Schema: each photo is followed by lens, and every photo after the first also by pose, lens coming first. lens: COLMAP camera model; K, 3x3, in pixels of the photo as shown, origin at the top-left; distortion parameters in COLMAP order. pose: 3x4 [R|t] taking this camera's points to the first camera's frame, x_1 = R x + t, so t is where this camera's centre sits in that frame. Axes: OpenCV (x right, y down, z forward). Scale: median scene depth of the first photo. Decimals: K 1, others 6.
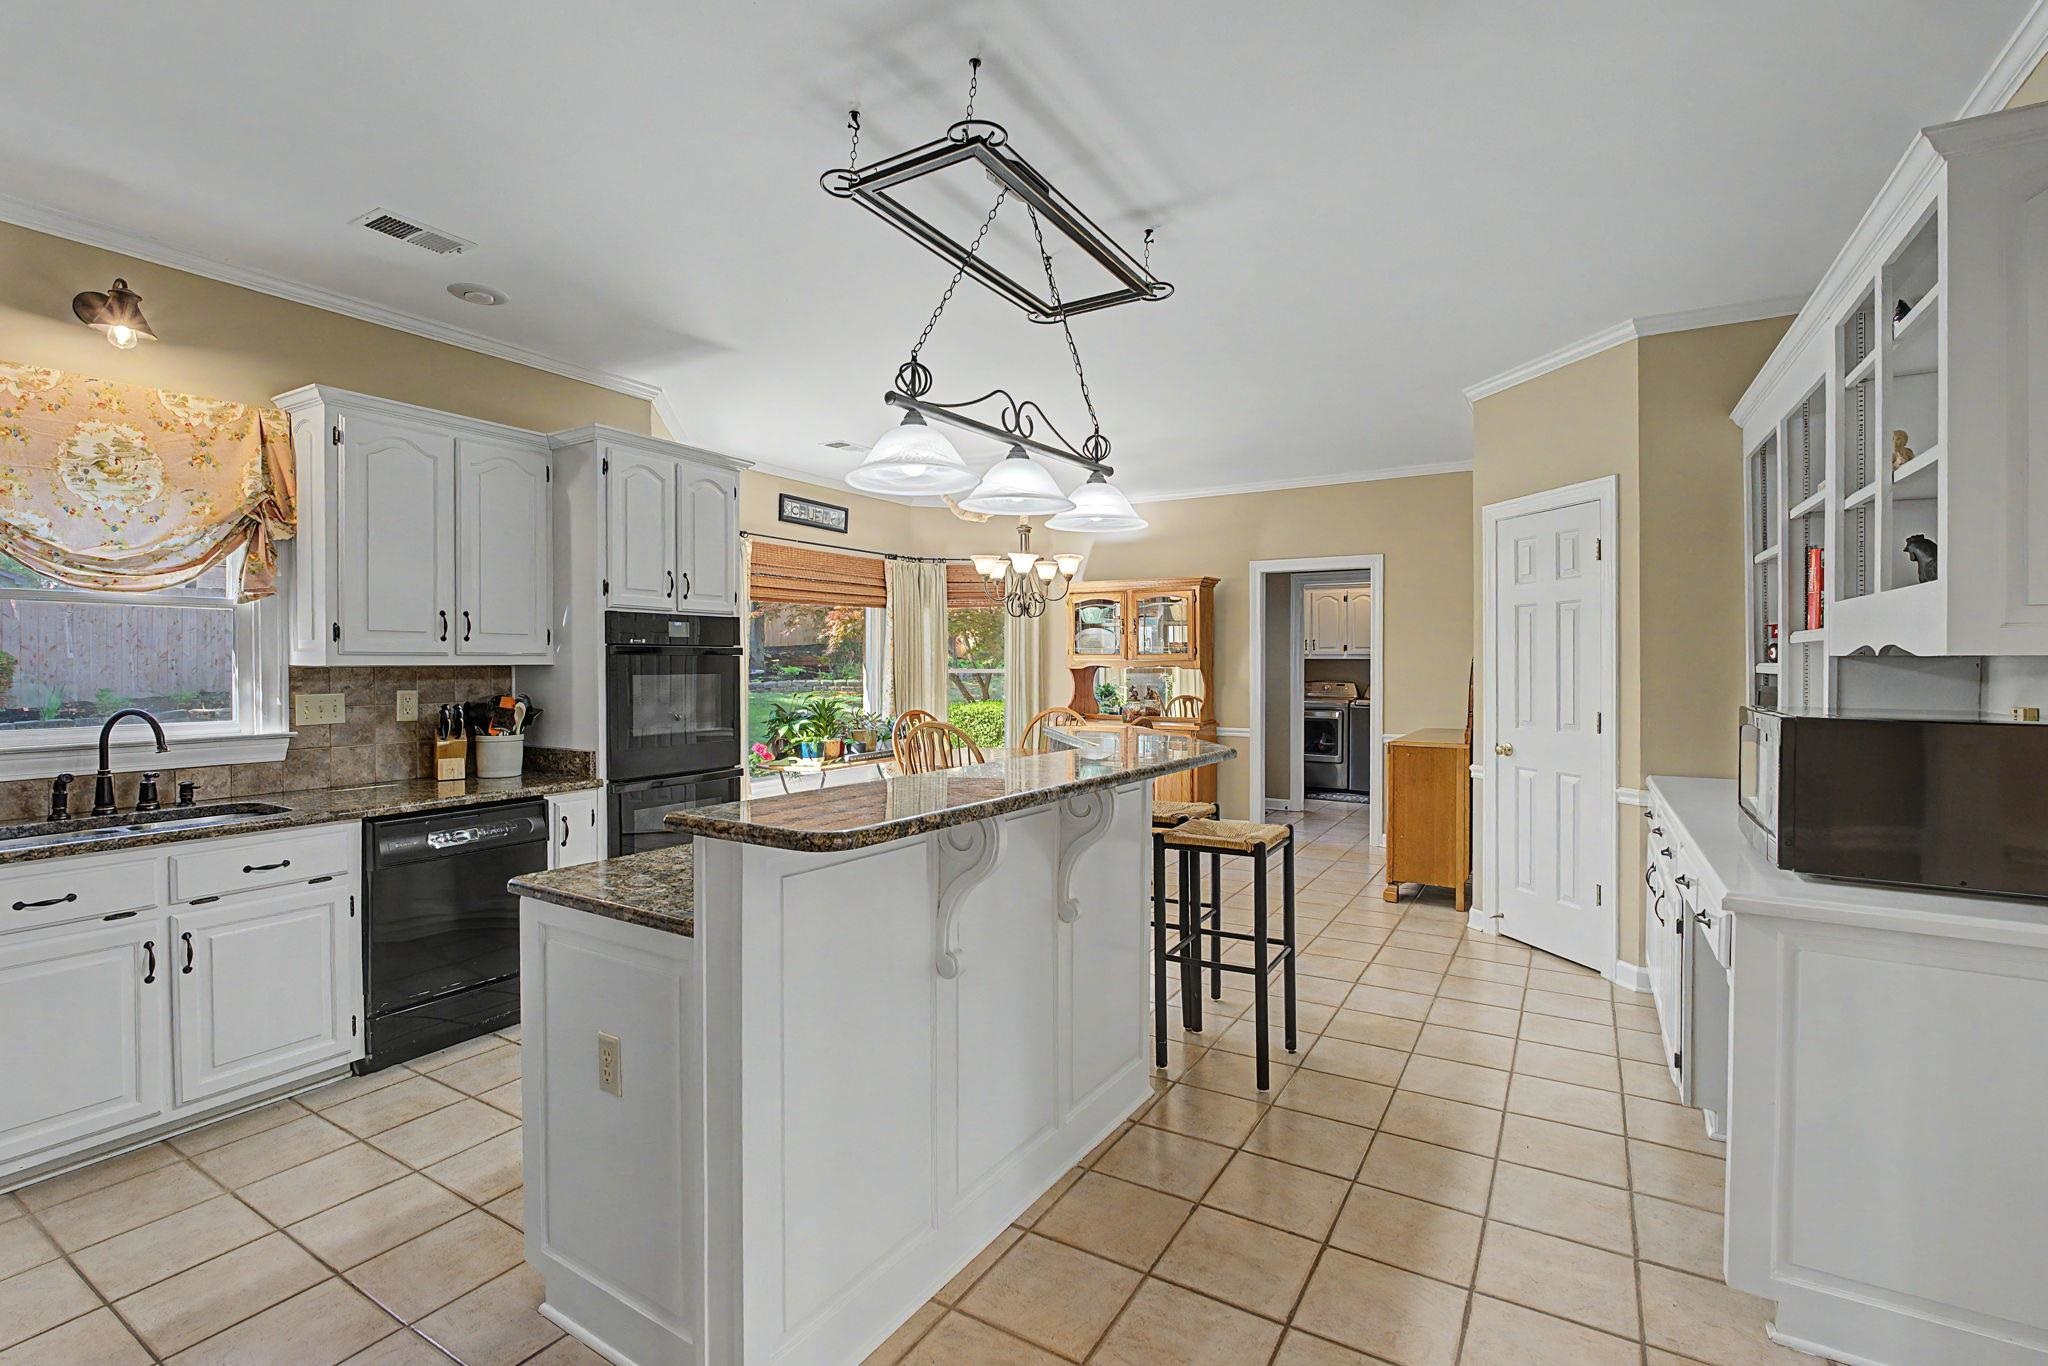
lens RADIAL K [[923.7, 0, 1023.9], [0, 923.7, 665.5], [0, 0, 1]] dist [-0.012718, 0.000837]
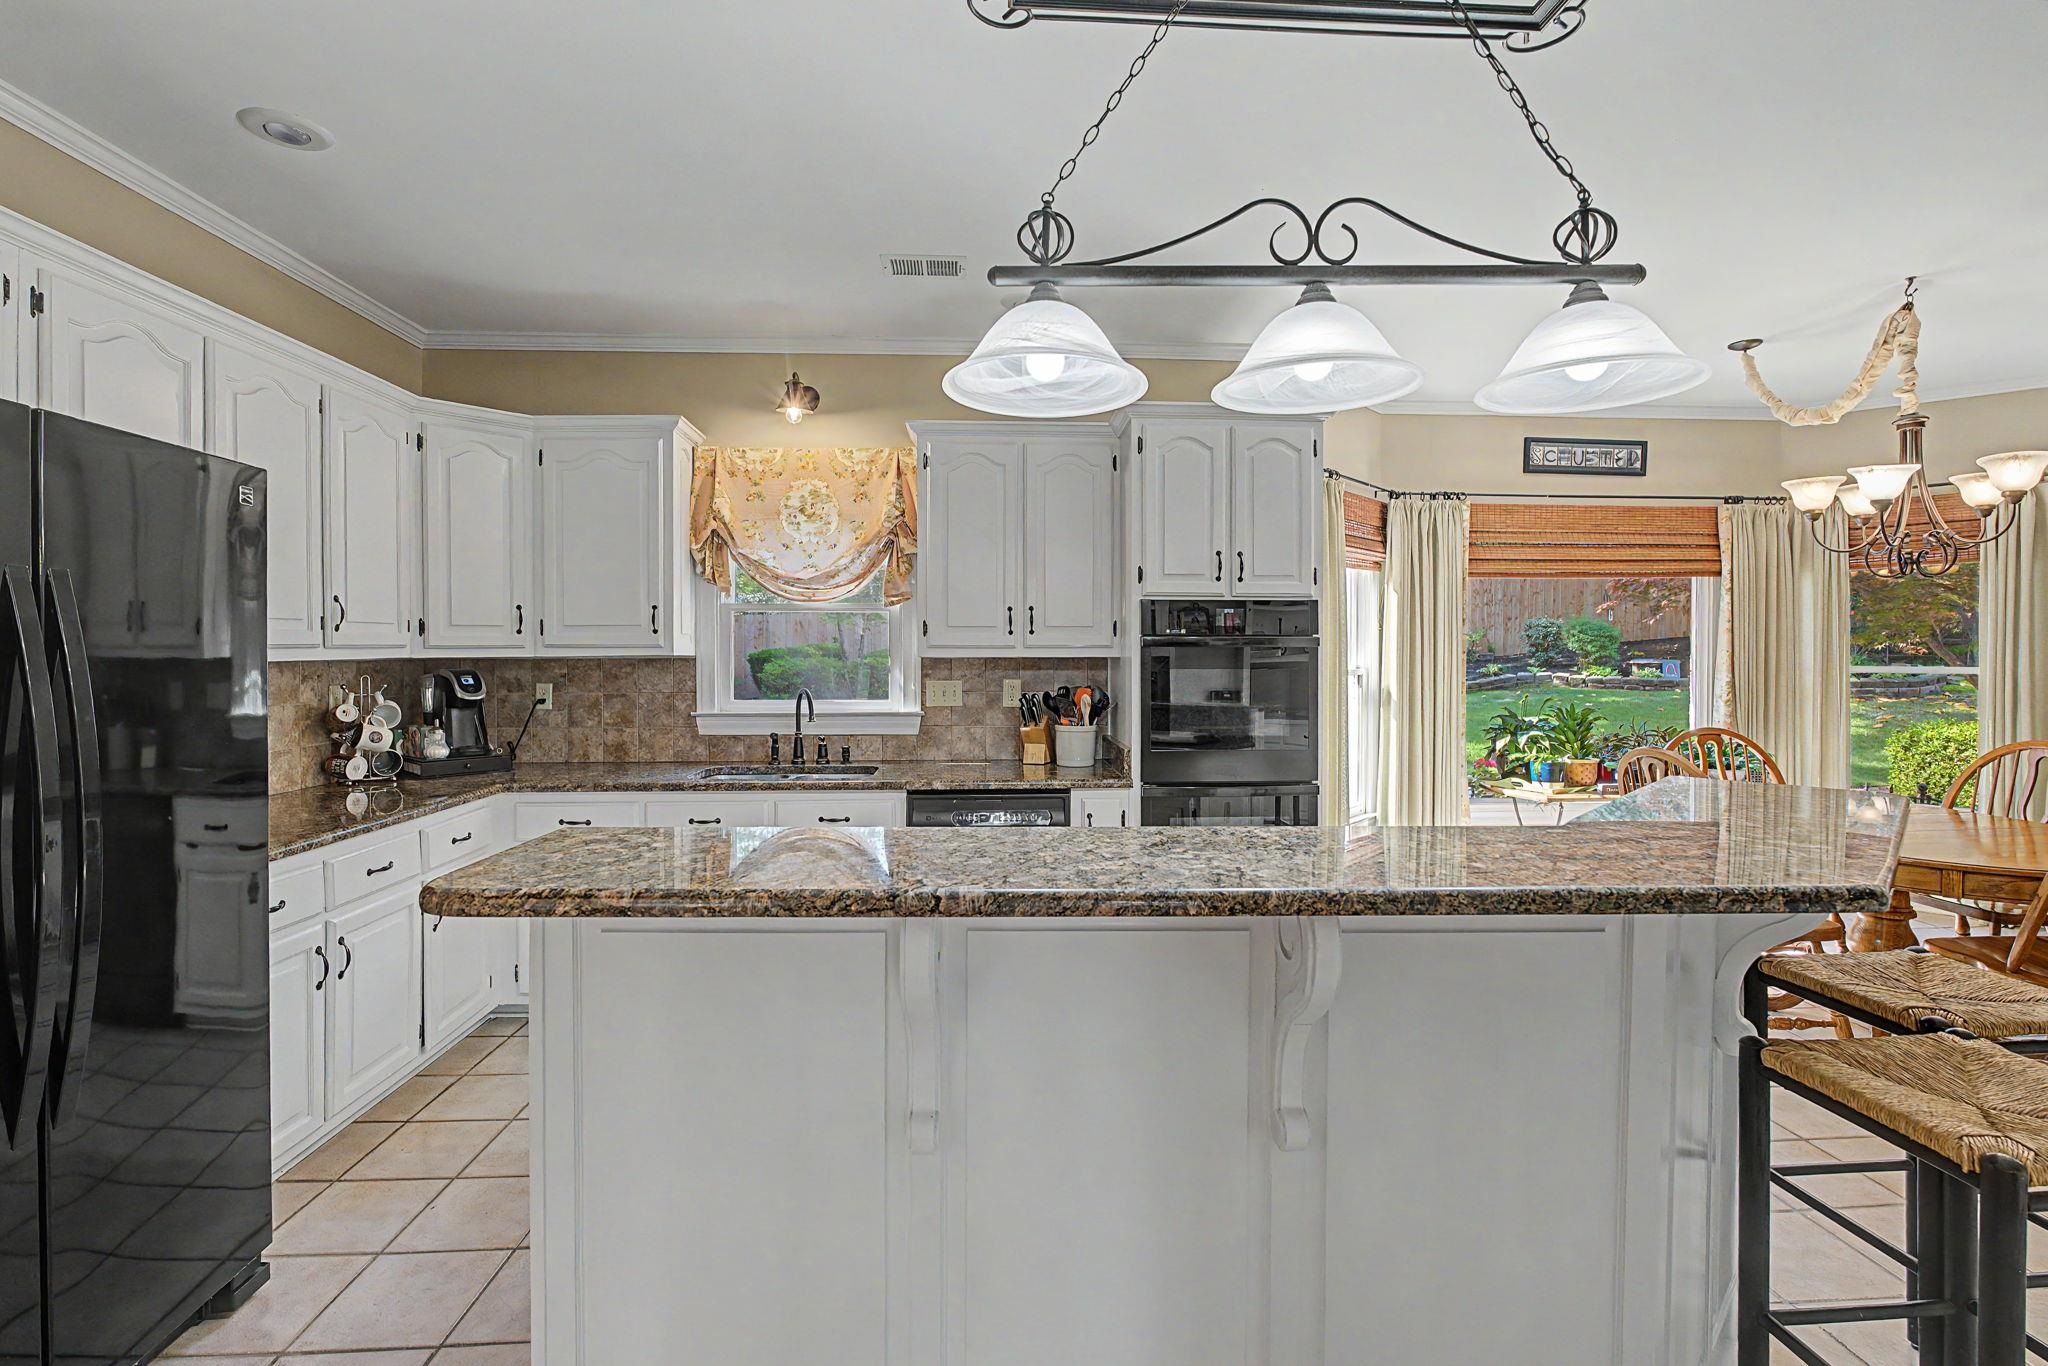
lens RADIAL K [[935.2, 0, 1027.3], [0, 935.2, 655.7], [0, 0, 1]] dist [-0.008185, 0.001122]
pose [[0.563534, 0.004485, -0.826080, 0.266666], [-0.004659, 0.999987, 0.002251, -0.004089], [0.826080, 0.002580, 0.563548, 0.372722]]
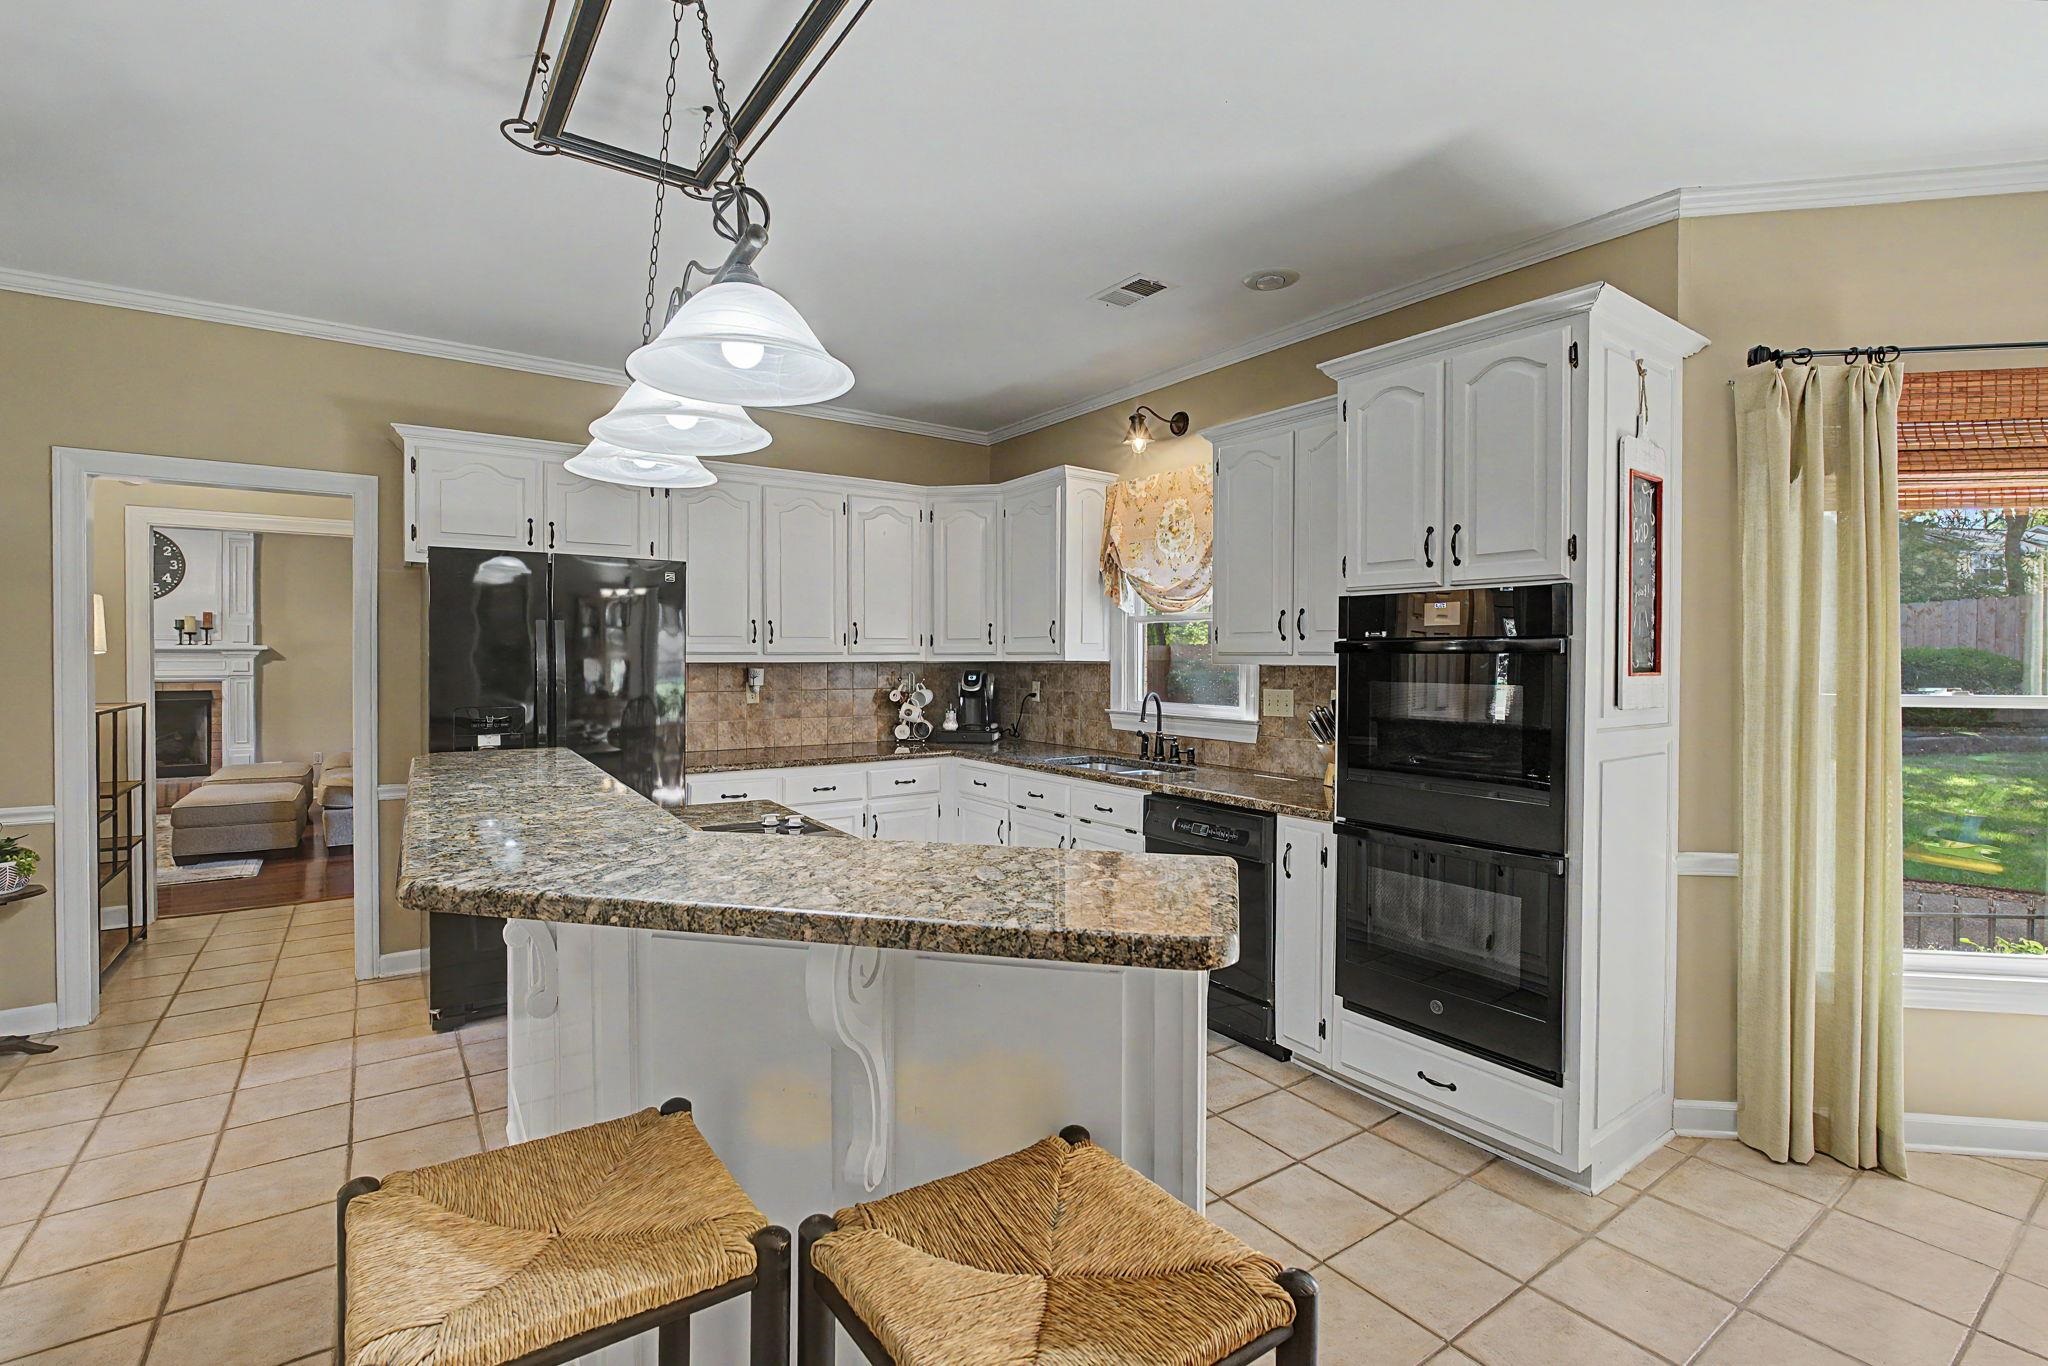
lens RADIAL K [[935.2, 0, 1027.3], [0, 935.2, 655.7], [0, 0, 1]] dist [-0.008185, 0.001122]
pose [[-0.401114, -0.001310, -0.916027, 0.373045], [-0.008560, 0.999961, 0.002318, -0.009566], [0.915988, 0.008771, -0.401109, 1.077035]]
